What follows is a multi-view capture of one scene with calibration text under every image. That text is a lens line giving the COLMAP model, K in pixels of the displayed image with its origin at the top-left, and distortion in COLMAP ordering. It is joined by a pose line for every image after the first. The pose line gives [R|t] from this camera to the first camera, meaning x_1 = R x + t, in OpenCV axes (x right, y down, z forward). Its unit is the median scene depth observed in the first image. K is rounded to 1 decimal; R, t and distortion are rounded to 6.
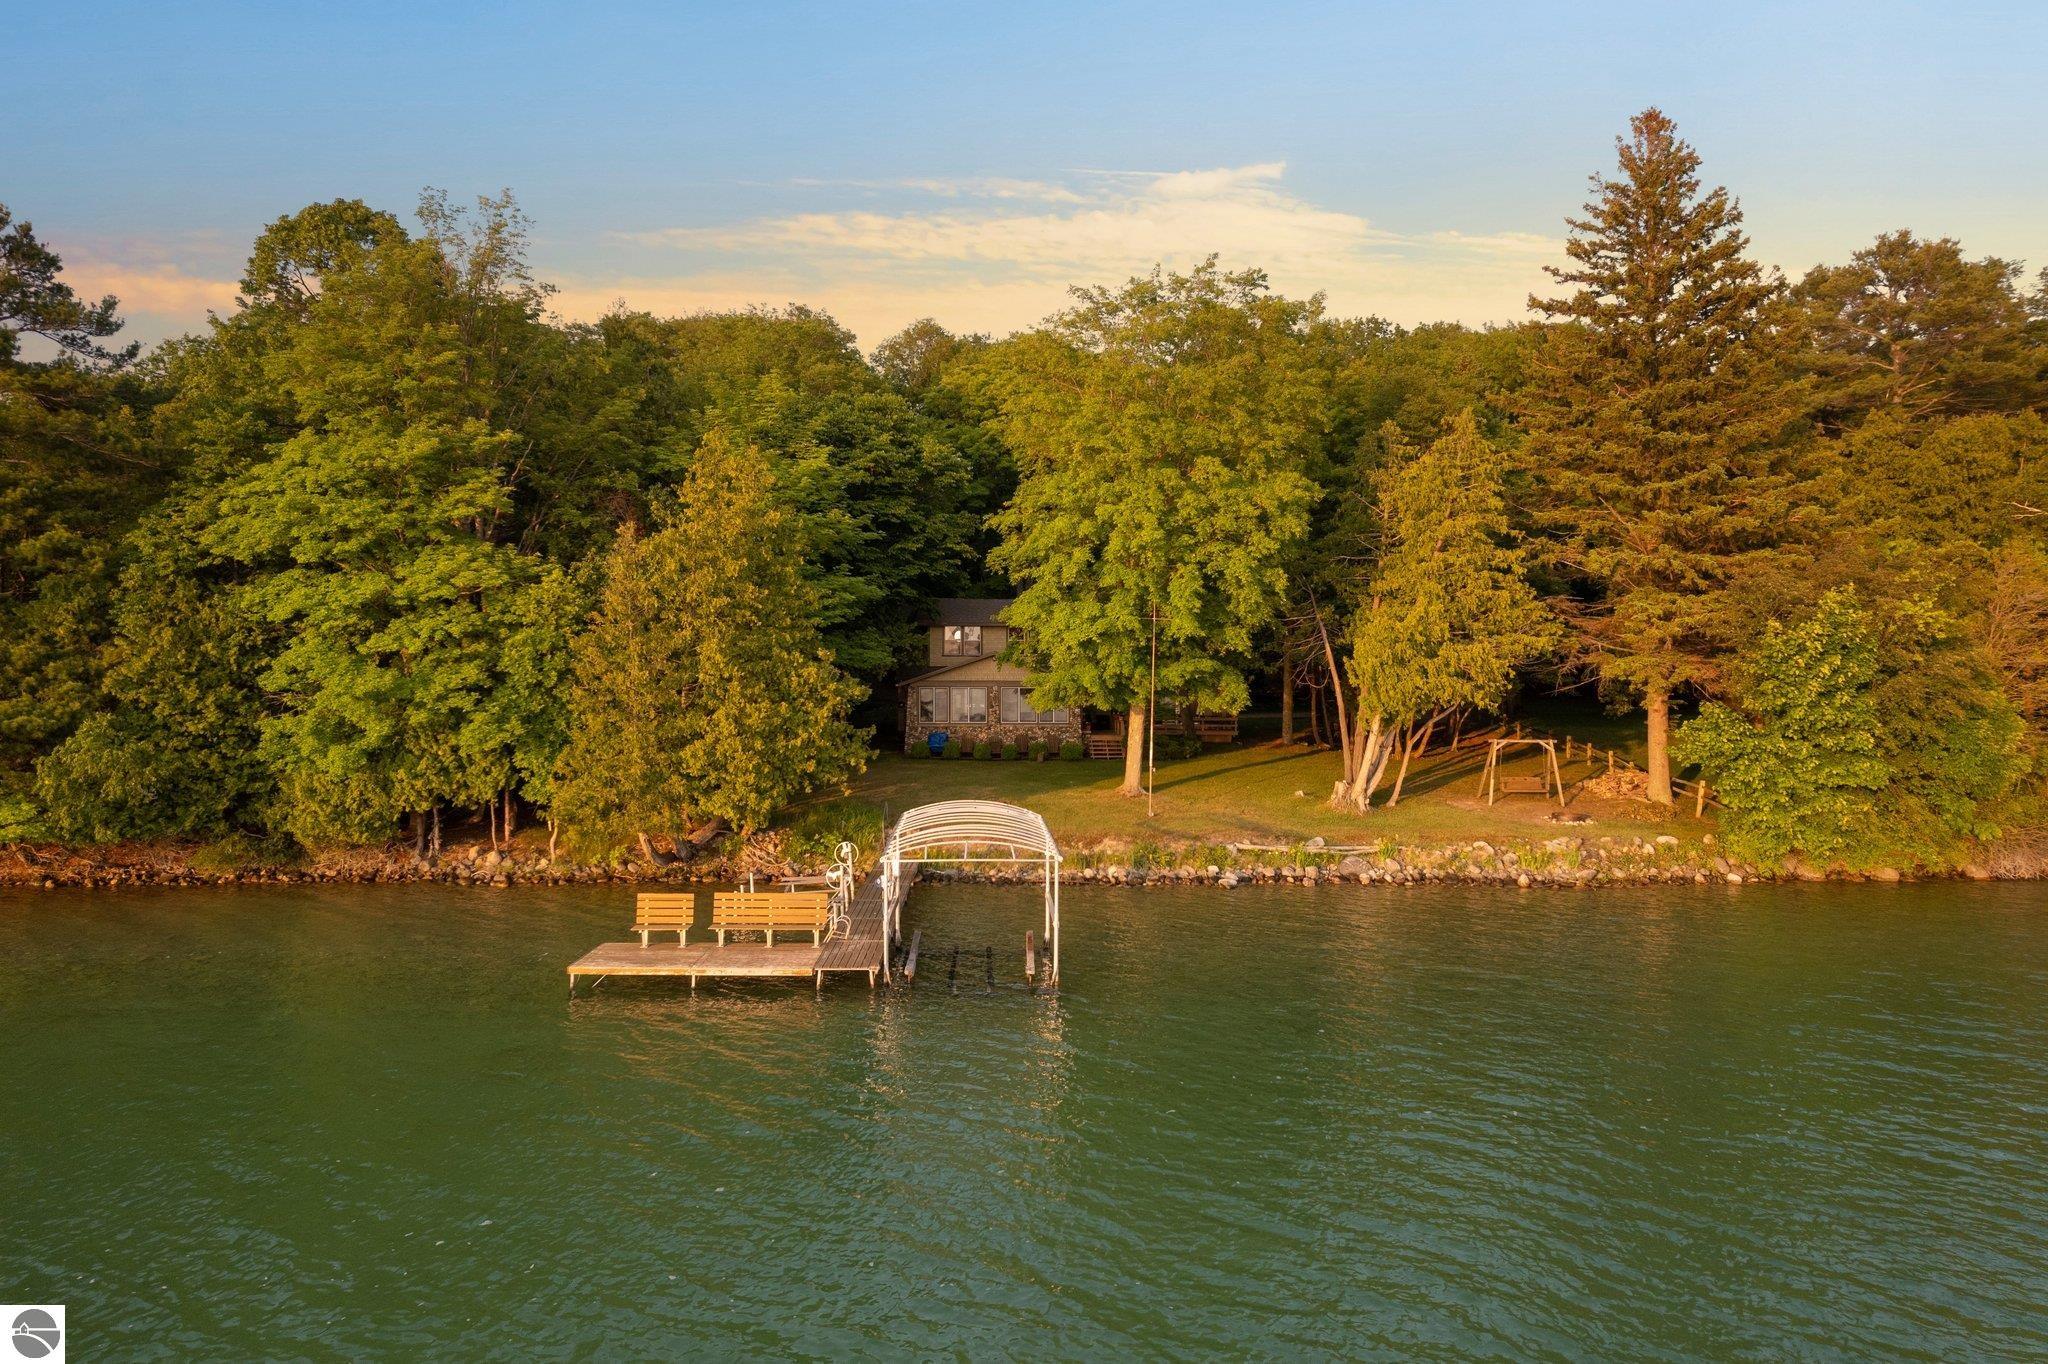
lens RADIAL K [[1304.6, 0, 1017.2], [0, 1304.6, 685.0], [0, 0, 1]] dist [-0.055721, 0.050751]
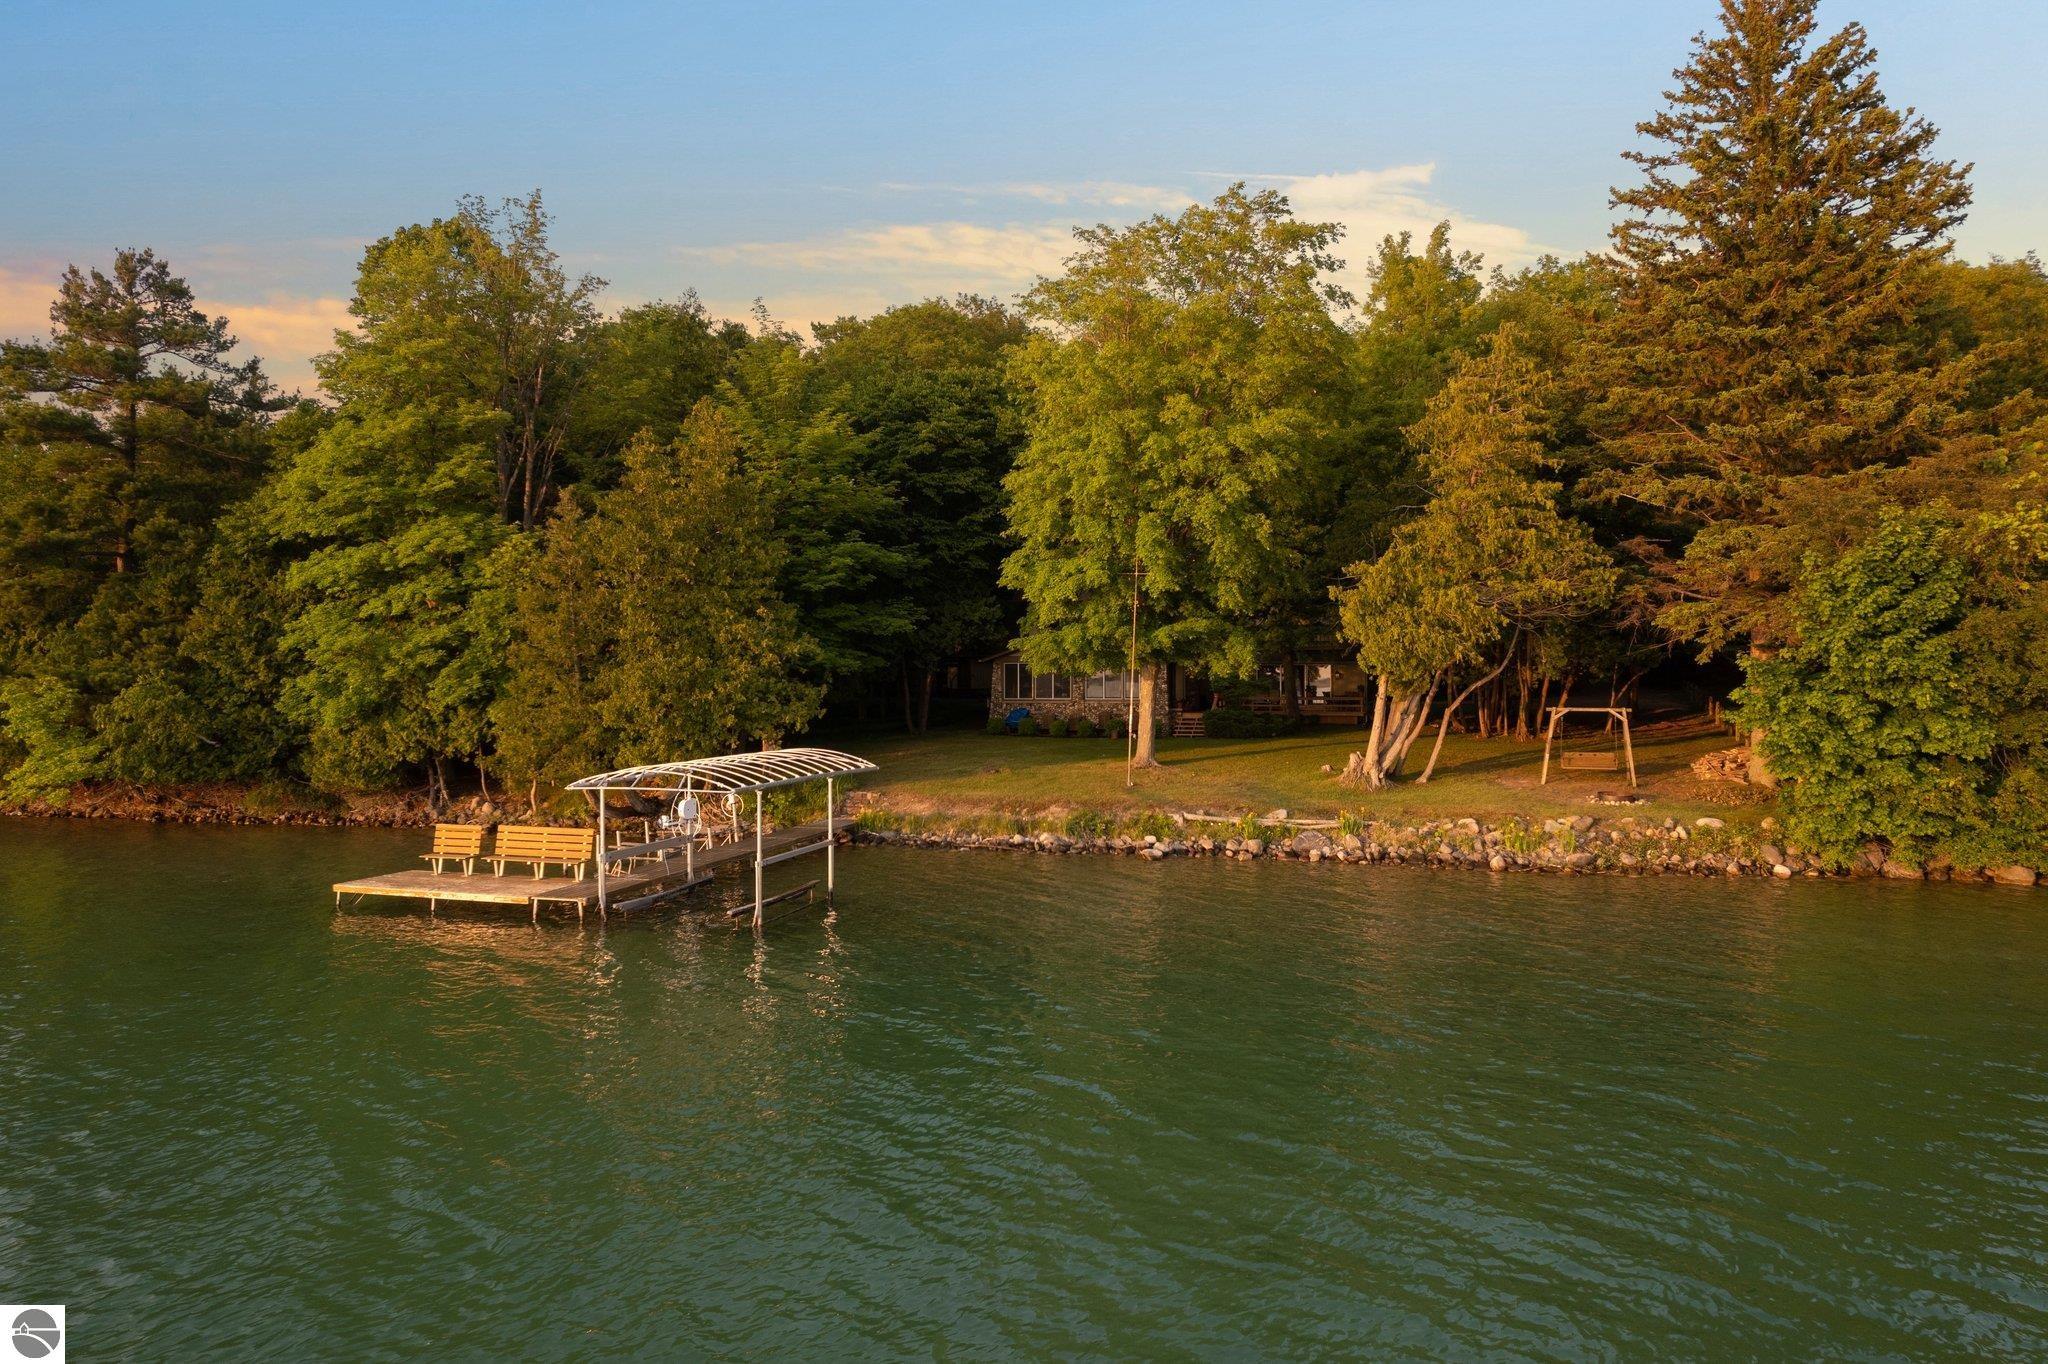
lens RADIAL K [[1304.6, 0, 1017.2], [0, 1304.6, 685.0], [0, 0, 1]] dist [-0.055721, 0.050751]
pose [[0.958666, -0.002250, -0.284525, 0.321270], [-0.000445, 0.999956, -0.009408, 0.041500], [0.284533, 0.009146, 0.958623, 0.095232]]
